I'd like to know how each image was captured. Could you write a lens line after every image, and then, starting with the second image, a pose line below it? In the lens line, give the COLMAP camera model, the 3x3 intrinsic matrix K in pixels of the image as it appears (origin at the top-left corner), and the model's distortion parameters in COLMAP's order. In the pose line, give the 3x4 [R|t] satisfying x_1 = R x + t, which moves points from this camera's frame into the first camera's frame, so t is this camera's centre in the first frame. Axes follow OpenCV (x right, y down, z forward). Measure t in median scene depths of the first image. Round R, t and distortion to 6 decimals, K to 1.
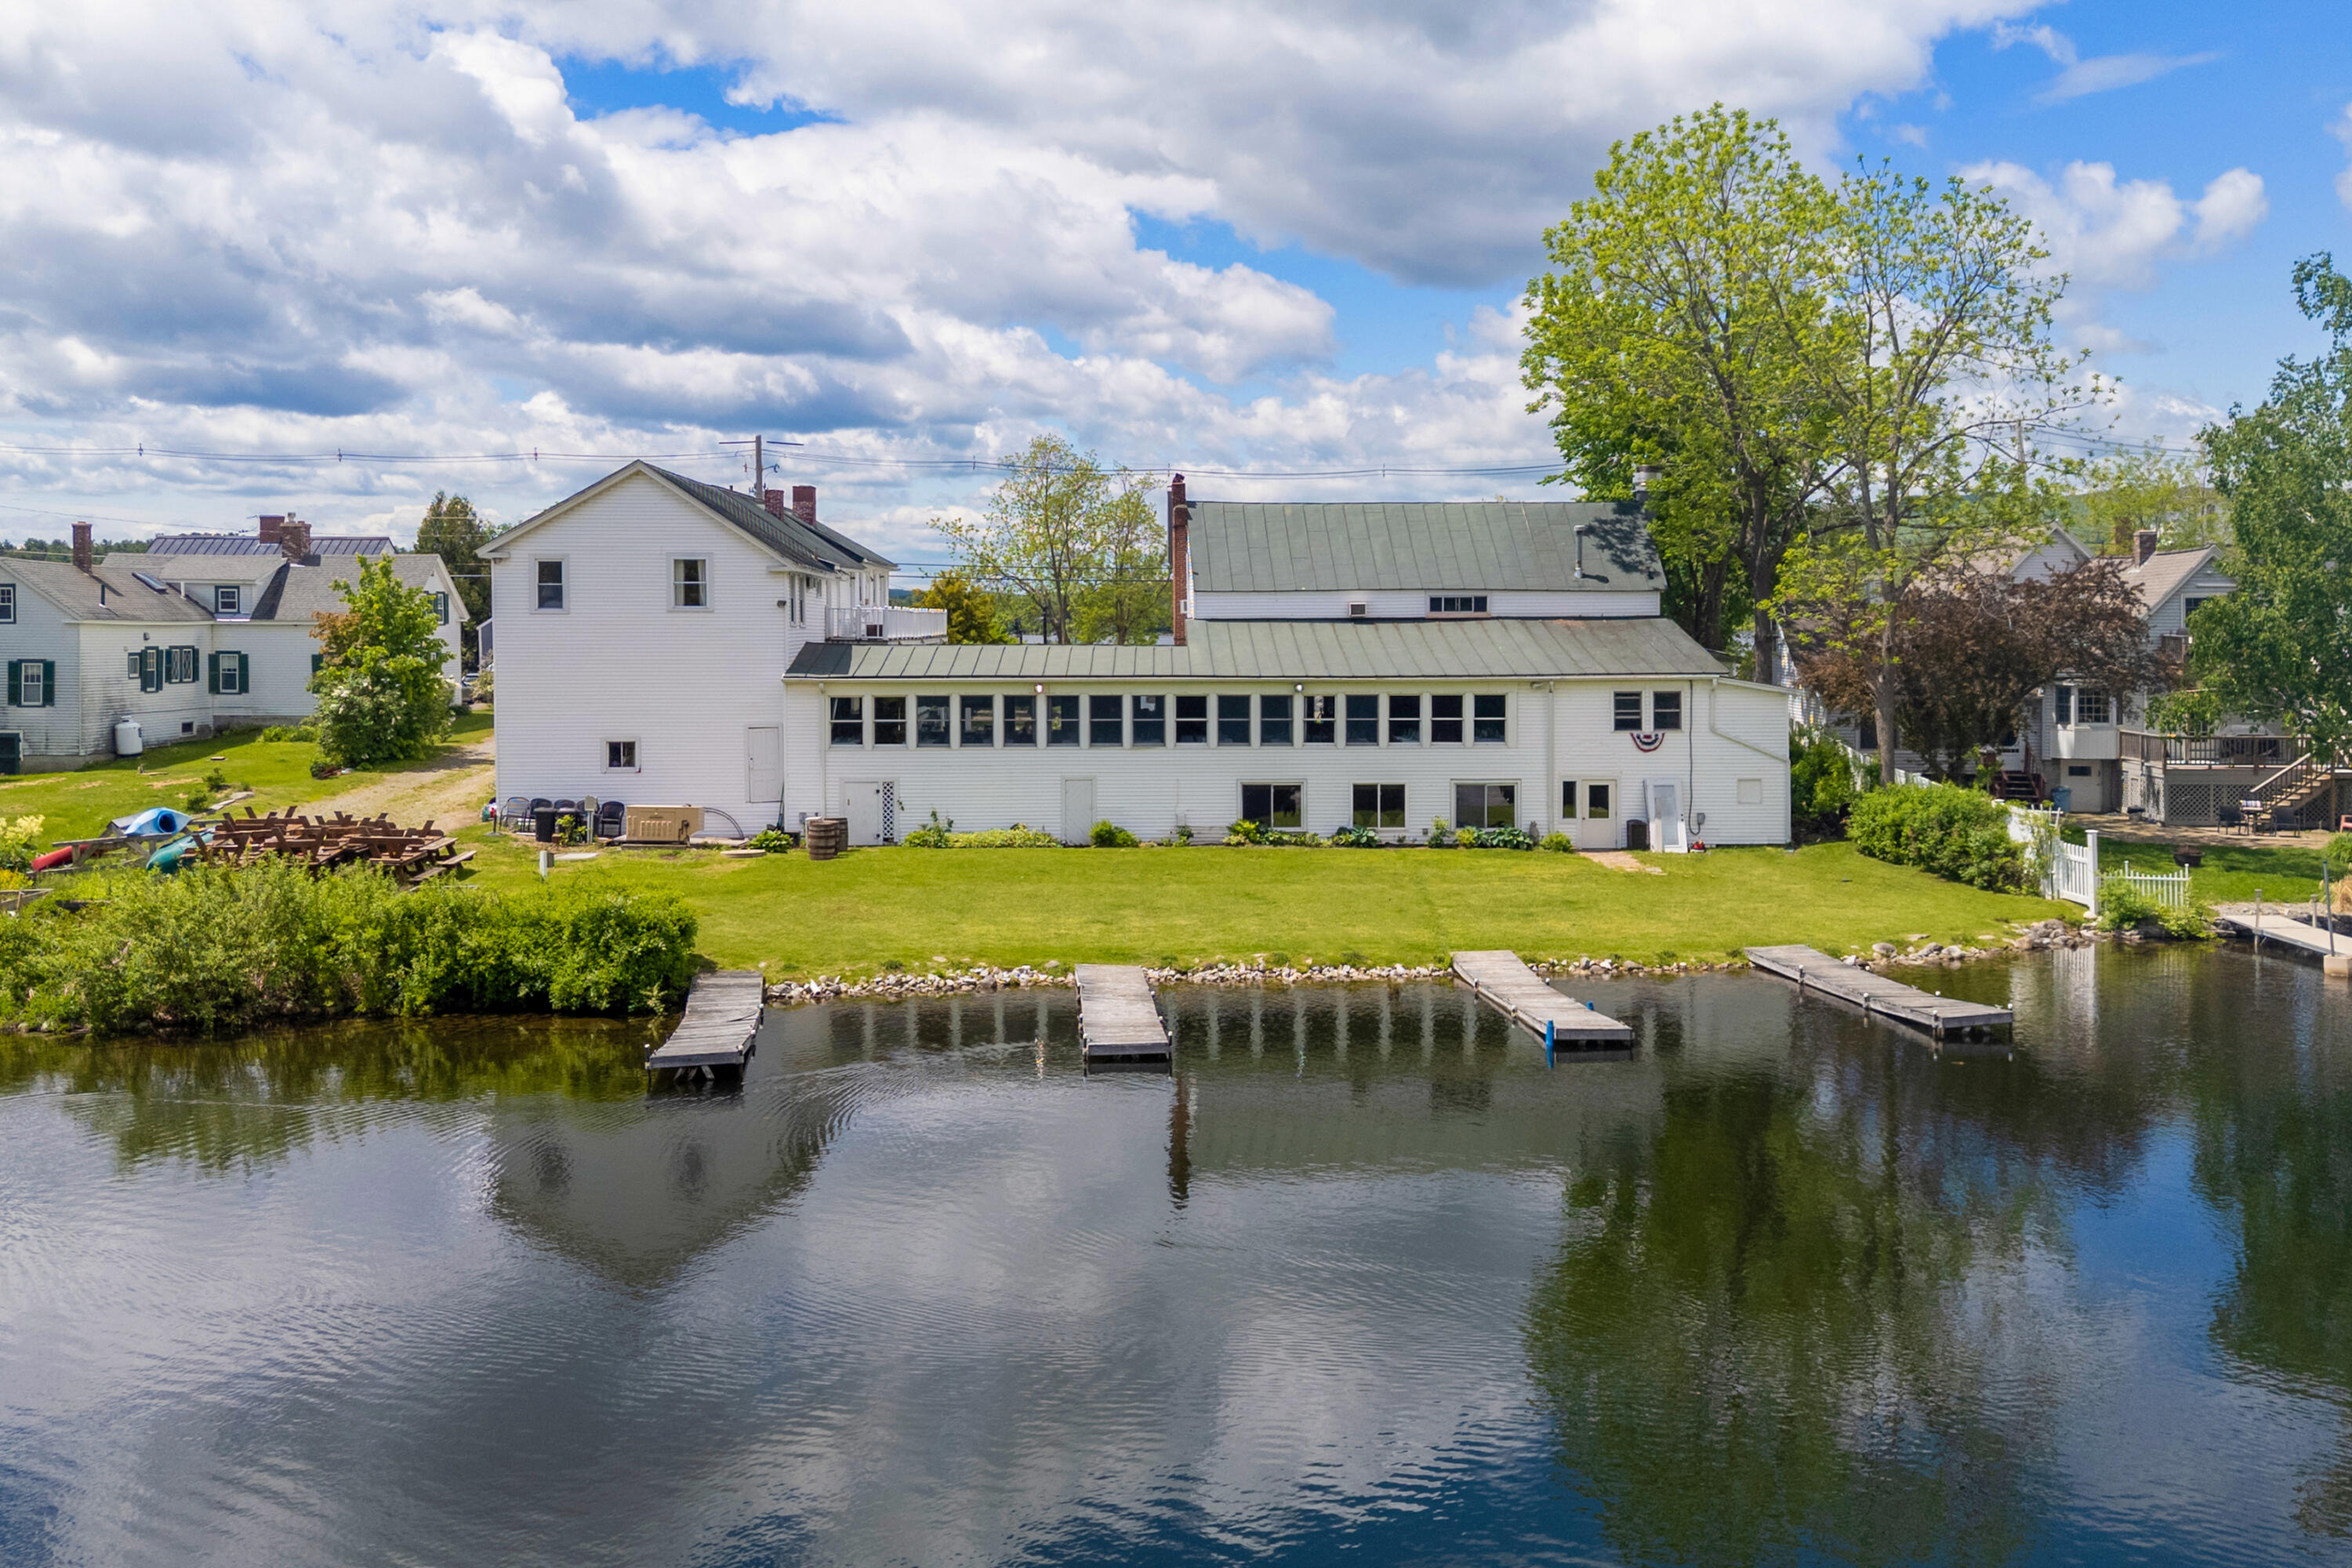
lens RADIAL K [[2077.6, 0, 1176.0], [0, 2077.6, 784.0], [0, 0, 1]] dist [0.076867, -0.084235]
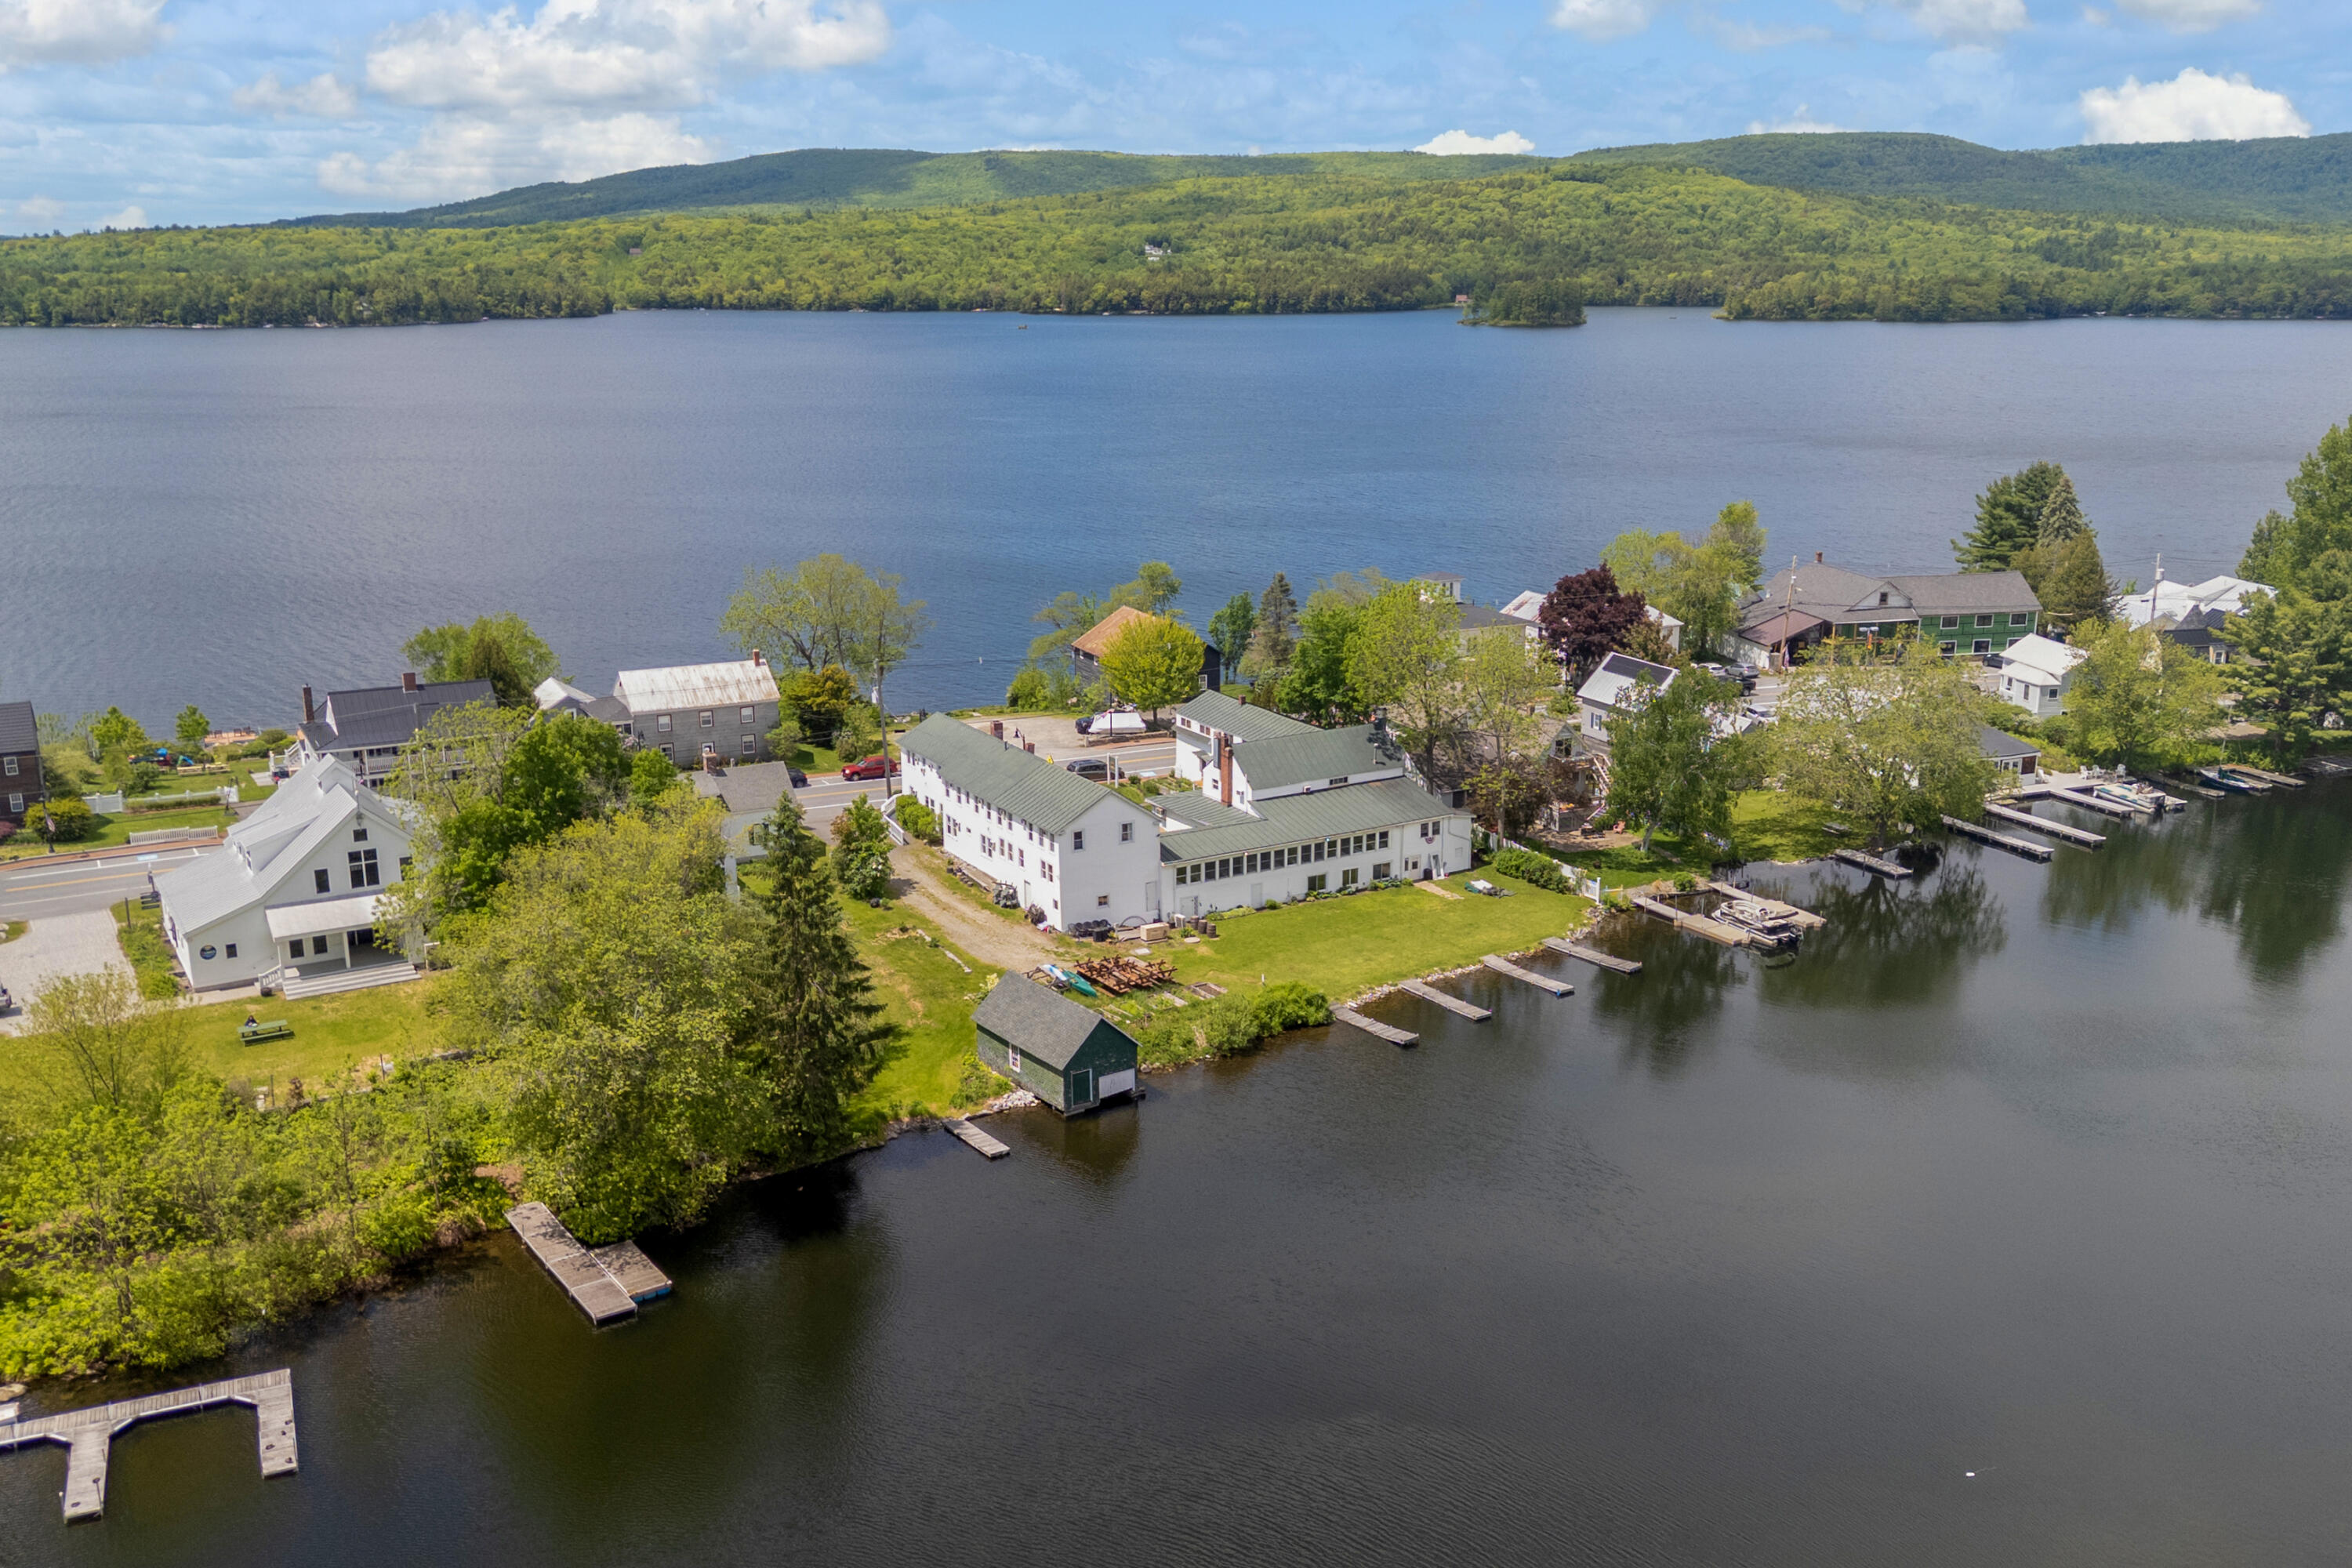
lens RADIAL K [[2077.6, 0, 1176.0], [0, 2077.6, 784.0], [0, 0, 1]] dist [0.076867, -0.084235]
pose [[0.873633, -0.118587, 0.471914, -1.347424], [0.039664, 0.983976, 0.173836, -0.581874], [-0.484967, -0.133151, 0.864337, -1.187872]]
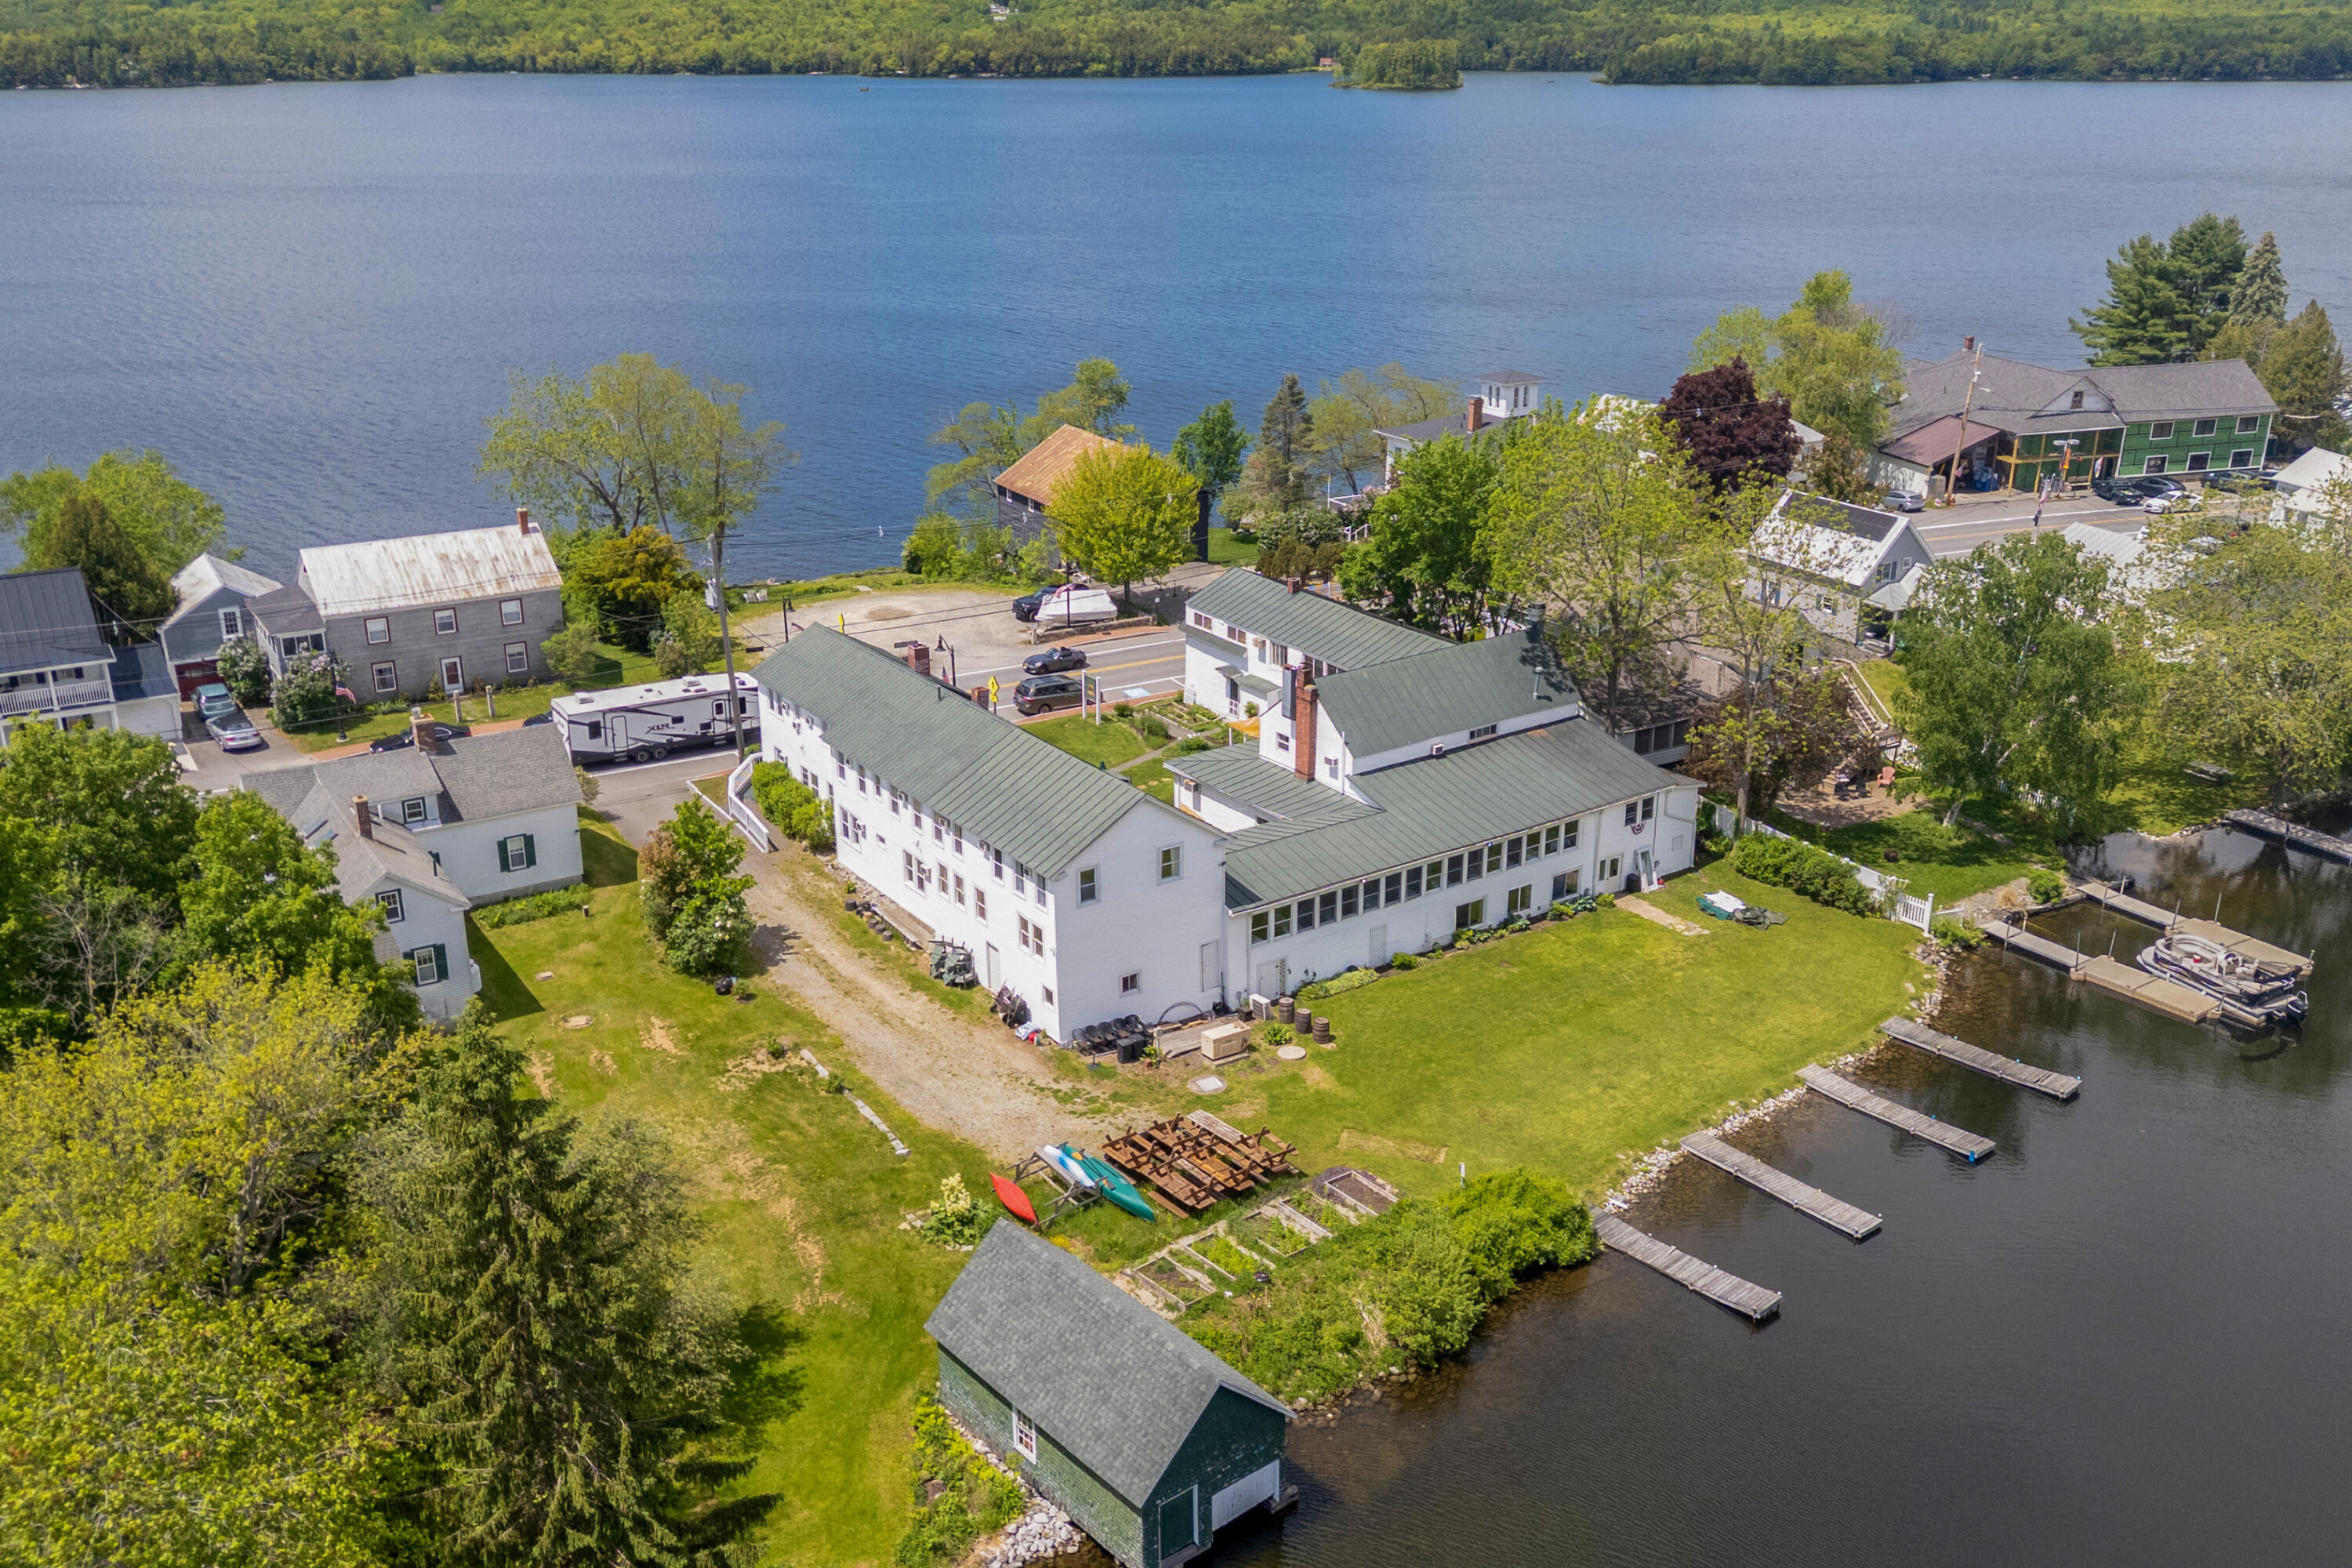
lens RADIAL K [[2077.6, 0, 1176.0], [0, 2077.6, 784.0], [0, 0, 1]] dist [0.076867, -0.084235]
pose [[0.836996, -0.185064, 0.514965, -0.942049], [0.043116, 0.960454, 0.275082, -0.532647], [-0.545508, -0.208039, 0.811875, -0.147762]]
